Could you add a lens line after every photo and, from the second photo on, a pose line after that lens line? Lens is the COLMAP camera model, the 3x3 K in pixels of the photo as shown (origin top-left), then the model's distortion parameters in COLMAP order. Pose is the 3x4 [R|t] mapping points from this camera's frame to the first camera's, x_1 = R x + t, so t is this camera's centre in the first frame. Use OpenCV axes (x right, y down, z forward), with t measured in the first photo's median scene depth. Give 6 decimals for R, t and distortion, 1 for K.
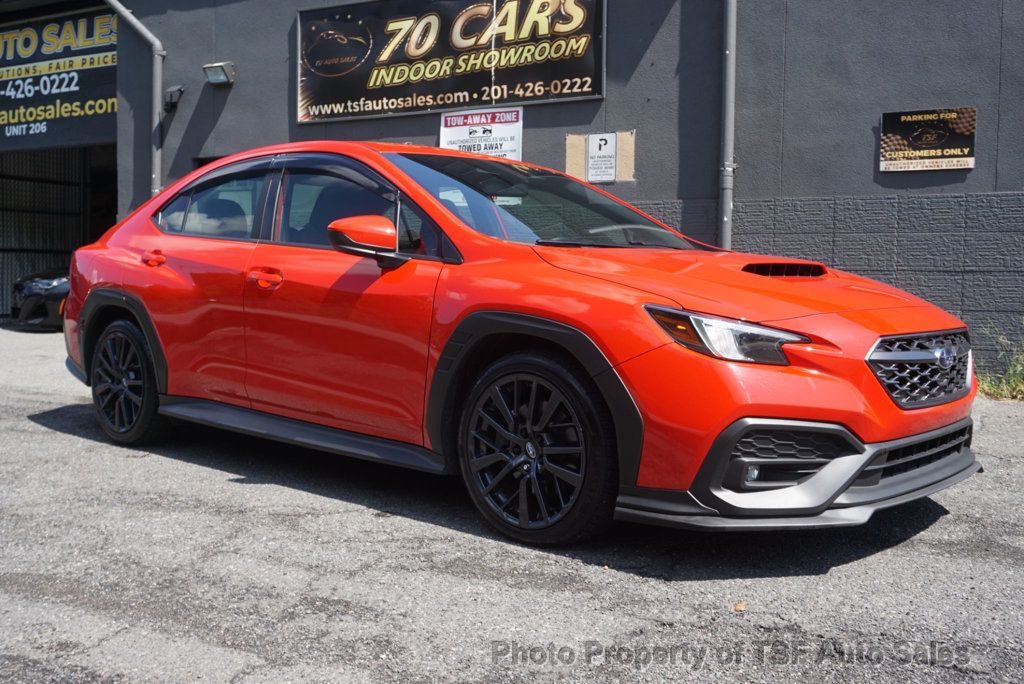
lens RADIAL K [[1043.5, 0, 512.0], [0, 1043.5, 342.0], [0, 0, 1]] dist [-0.014452, 0.020106]
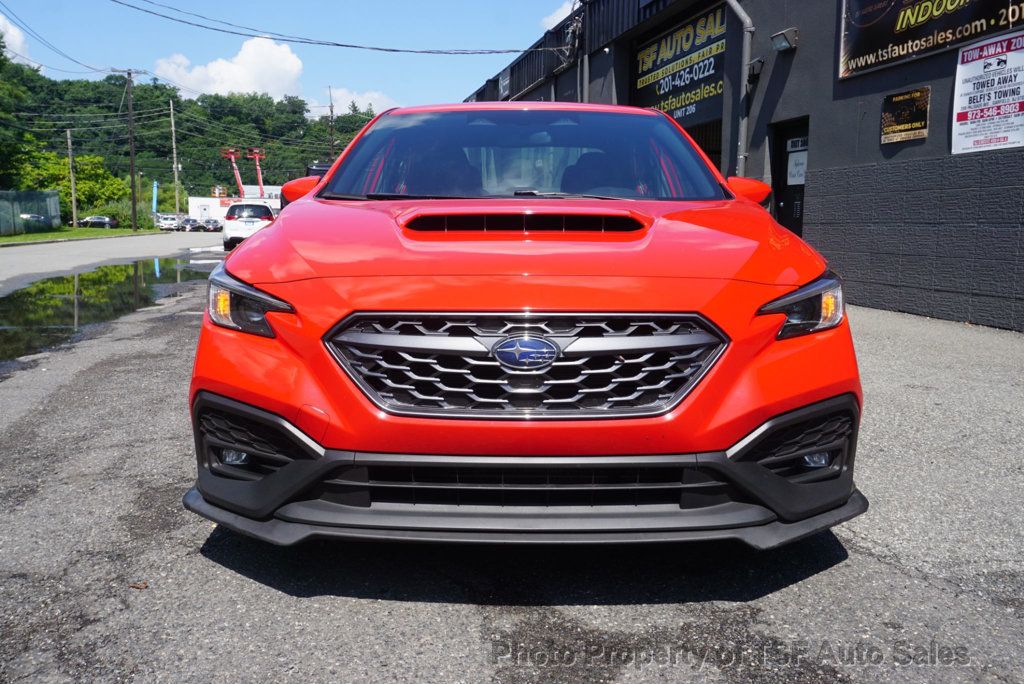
lens RADIAL K [[908.4, 0, 496.0], [0, 908.4, 340.7], [0, 0, 1]] dist [-0.006681, 0.001880]
pose [[0.643914, 0.089119, -0.759890, 0.287671], [-0.048685, 0.995953, 0.075549, -0.012221], [0.763547, -0.011652, 0.645647, 0.205438]]
